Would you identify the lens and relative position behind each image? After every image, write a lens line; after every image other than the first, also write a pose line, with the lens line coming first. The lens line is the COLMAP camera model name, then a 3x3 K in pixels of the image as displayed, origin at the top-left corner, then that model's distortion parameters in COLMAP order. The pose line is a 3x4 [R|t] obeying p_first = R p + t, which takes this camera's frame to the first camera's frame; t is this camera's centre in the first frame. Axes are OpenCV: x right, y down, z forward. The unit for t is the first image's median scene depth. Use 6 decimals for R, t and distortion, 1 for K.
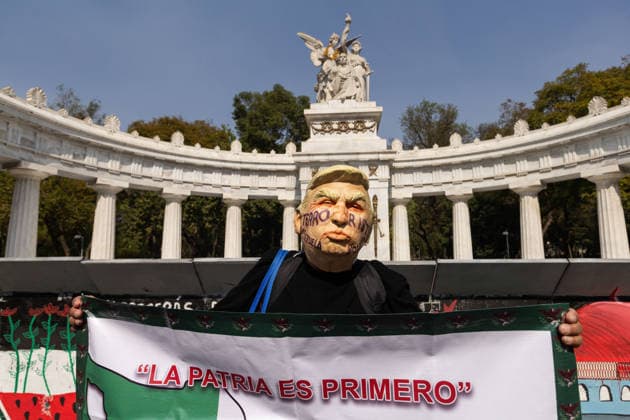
lens RADIAL K [[362.5, 0, 315.0], [0, 362.5, 210.0], [0, 0, 1]] dist [-0.004050, -0.001525]
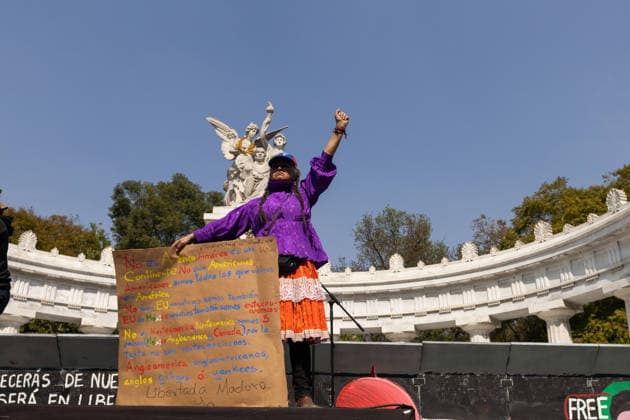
lens RADIAL K [[575.4, 0, 312.0], [0, 575.4, 220.2], [0, 0, 1]] dist [-0.005414, -0.001507]
pose [[0.990902, 0.061398, 0.119762, 0.050945], [-0.029500, 0.967320, -0.251835, 0.039781], [-0.131310, 0.246011, 0.960331, -0.205667]]
